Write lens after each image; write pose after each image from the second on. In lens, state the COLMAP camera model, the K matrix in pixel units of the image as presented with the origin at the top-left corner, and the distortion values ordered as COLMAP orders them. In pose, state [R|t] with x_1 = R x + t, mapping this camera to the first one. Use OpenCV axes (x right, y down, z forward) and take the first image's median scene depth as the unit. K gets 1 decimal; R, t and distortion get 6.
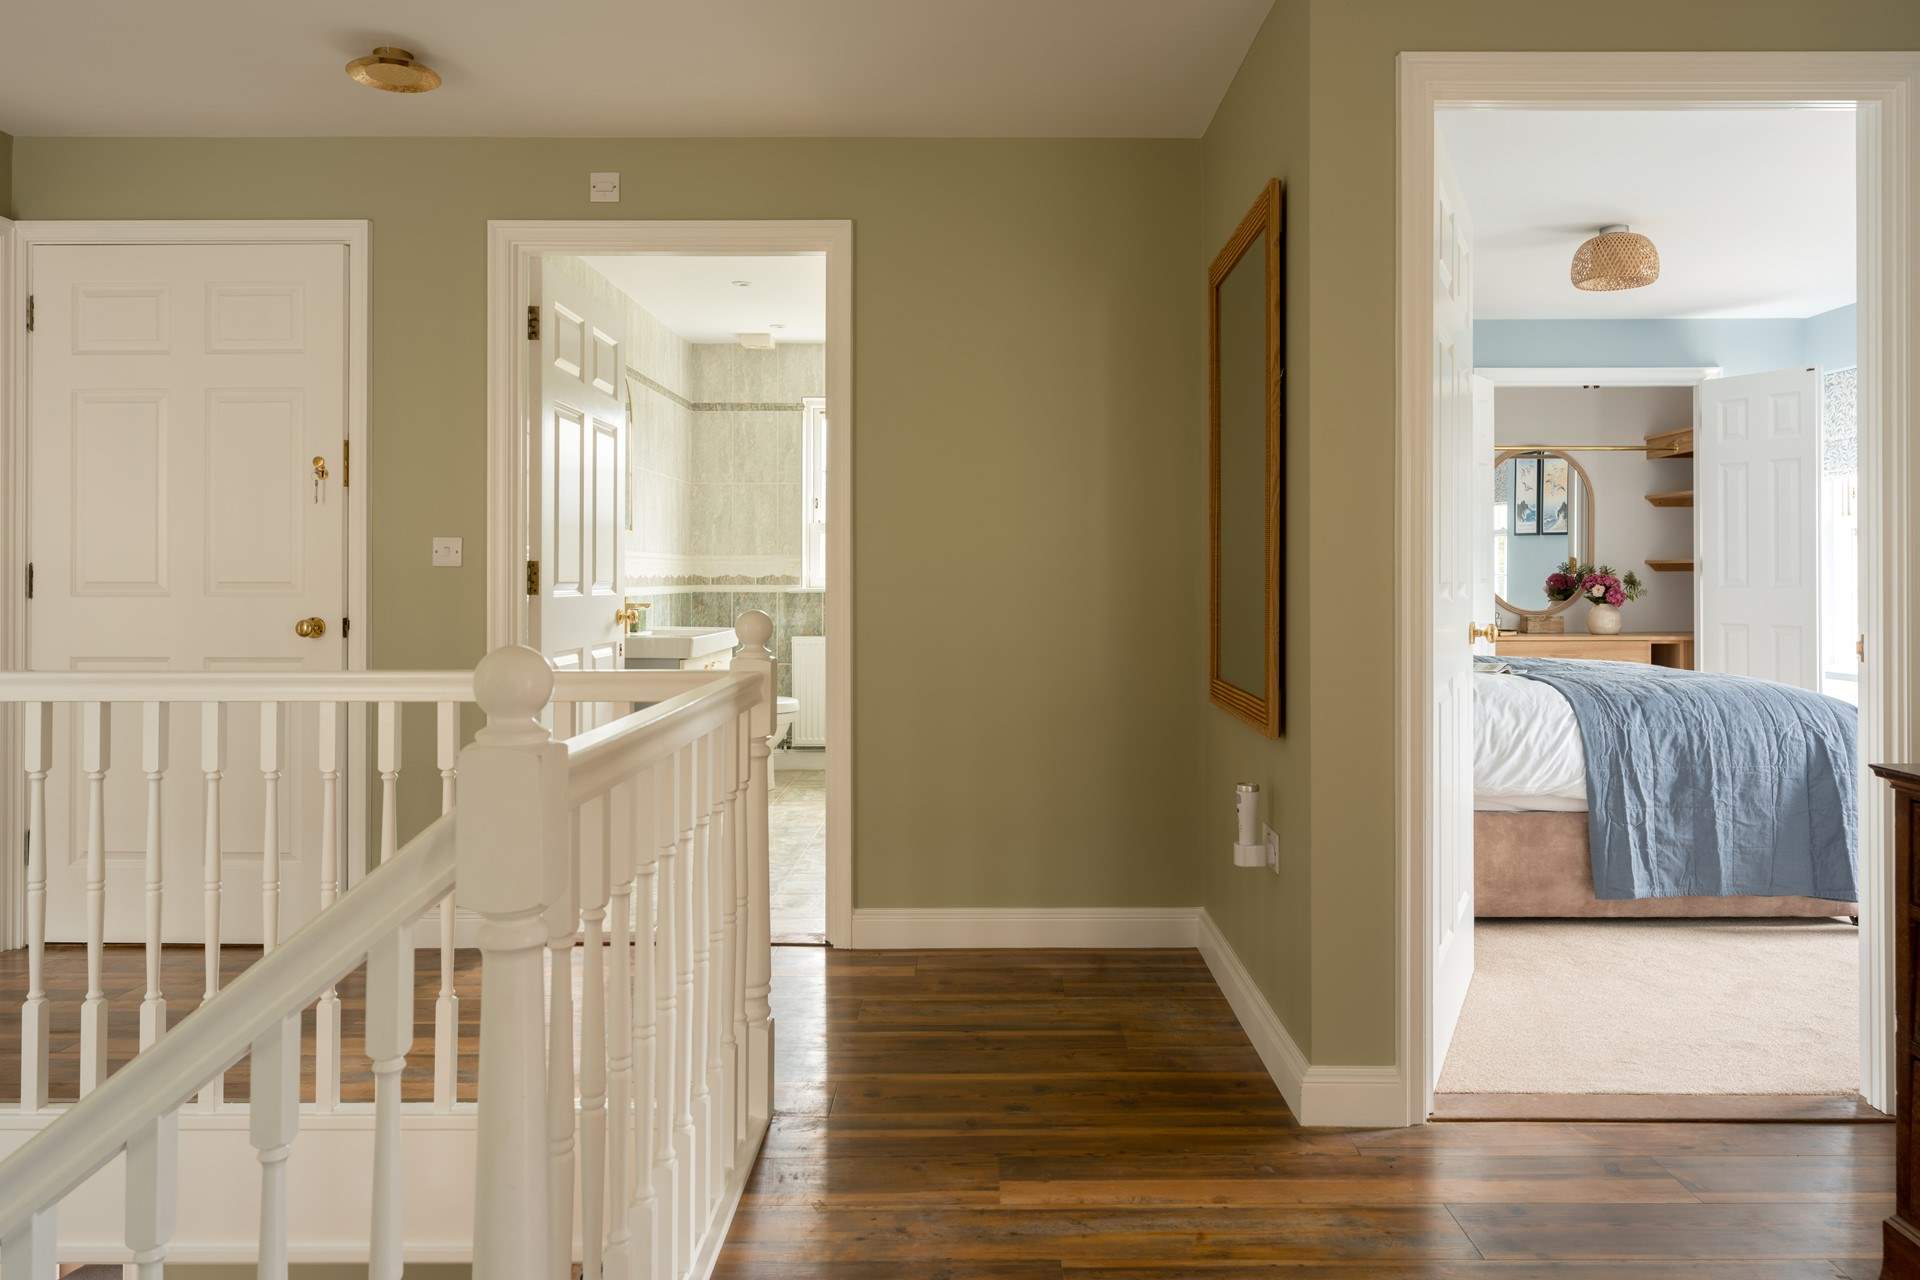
lens RADIAL K [[1294.2, 0, 963.3], [0, 1294.2, 632.2], [0, 0, 1]] dist [0.006698, 0.002402]
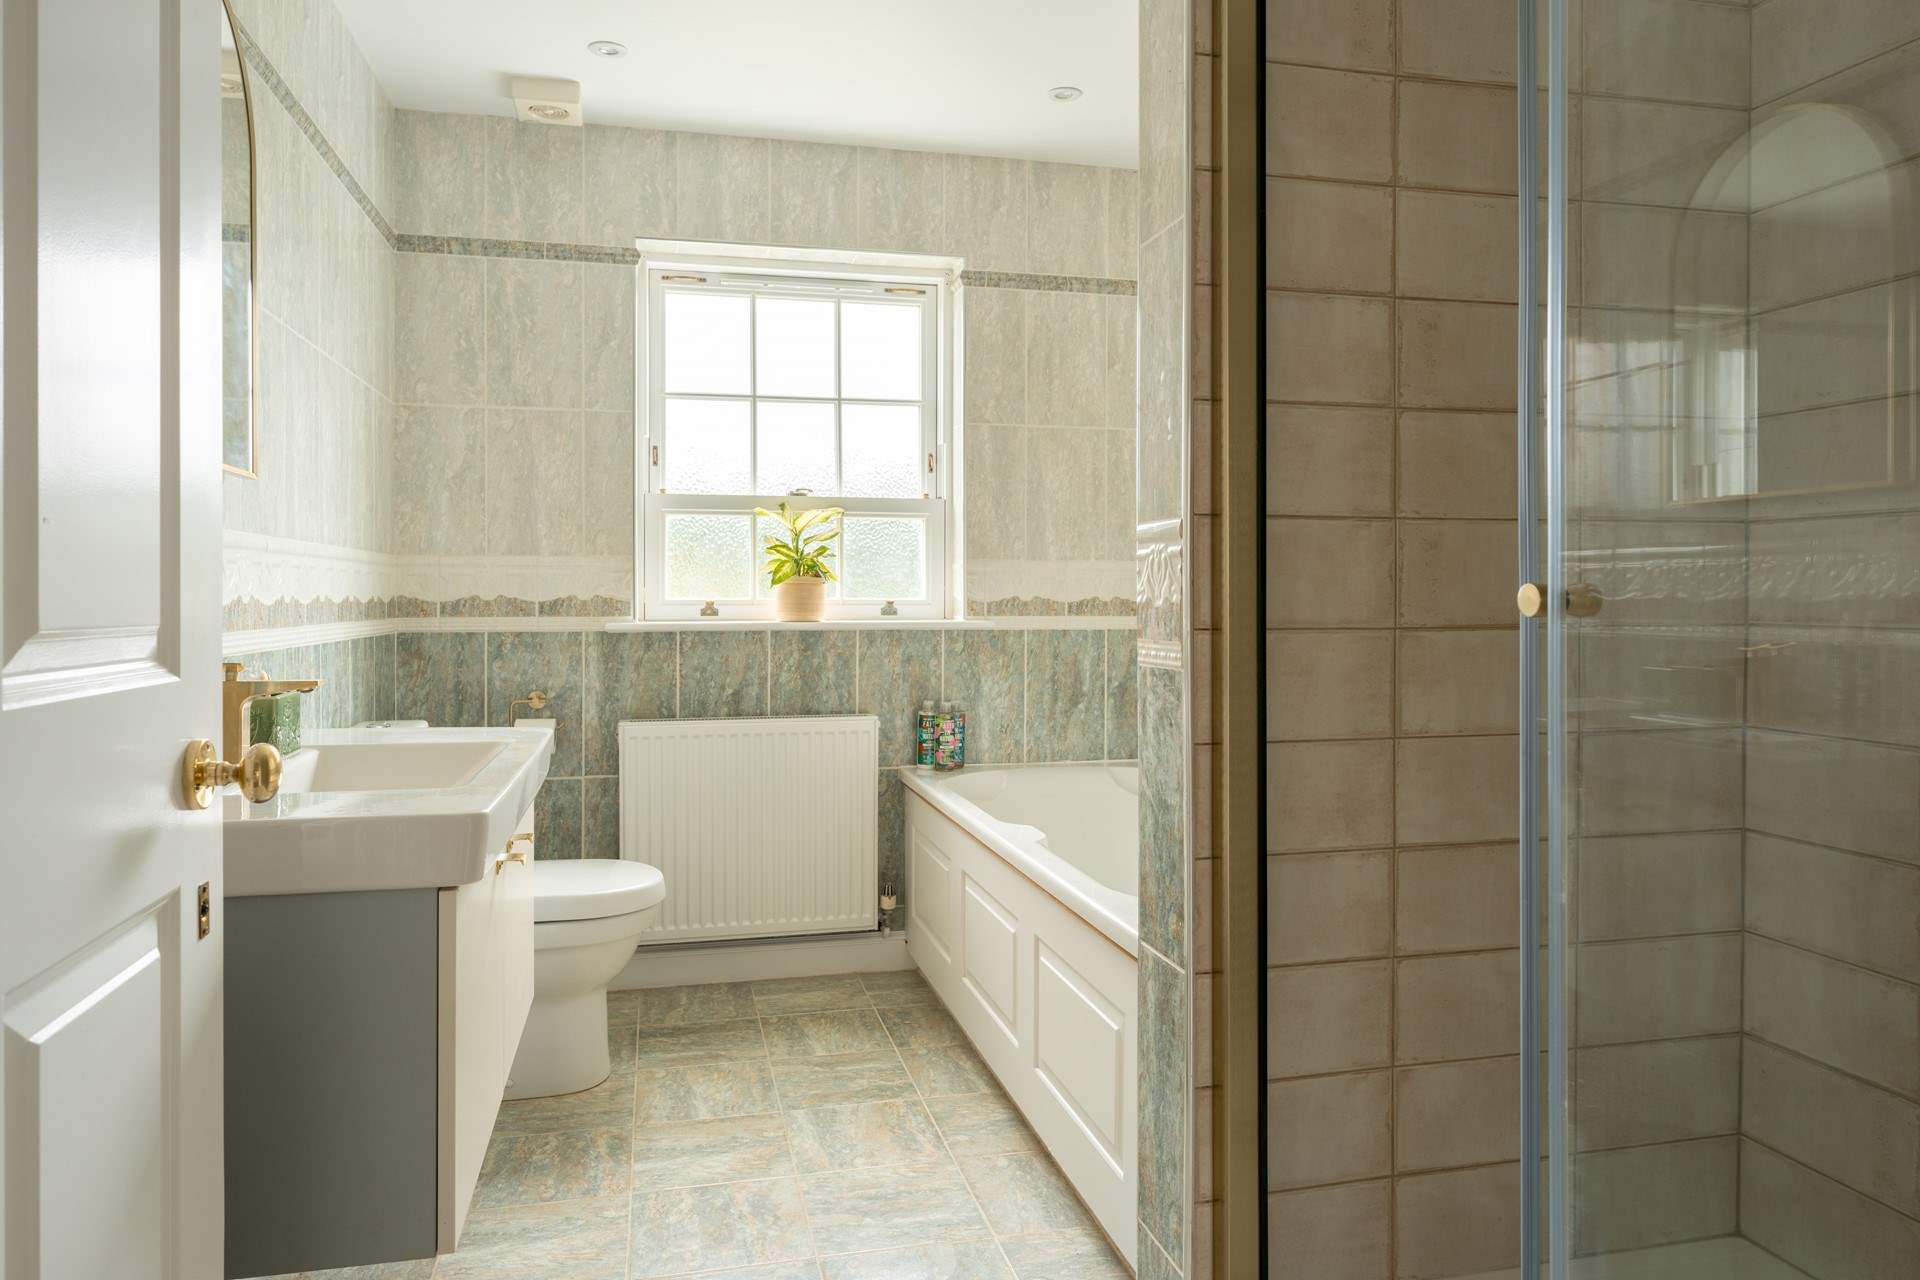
lens RADIAL K [[1294.2, 0, 959.5], [0, 1294.2, 632.0], [0, 0, 1]] dist [0.006698, 0.002402]
pose [[0.969965, -0.007499, 0.243131, -0.125452], [0.011553, 0.999817, -0.015254, -0.021587], [-0.242972, 0.017605, 0.969874, 0.491817]]
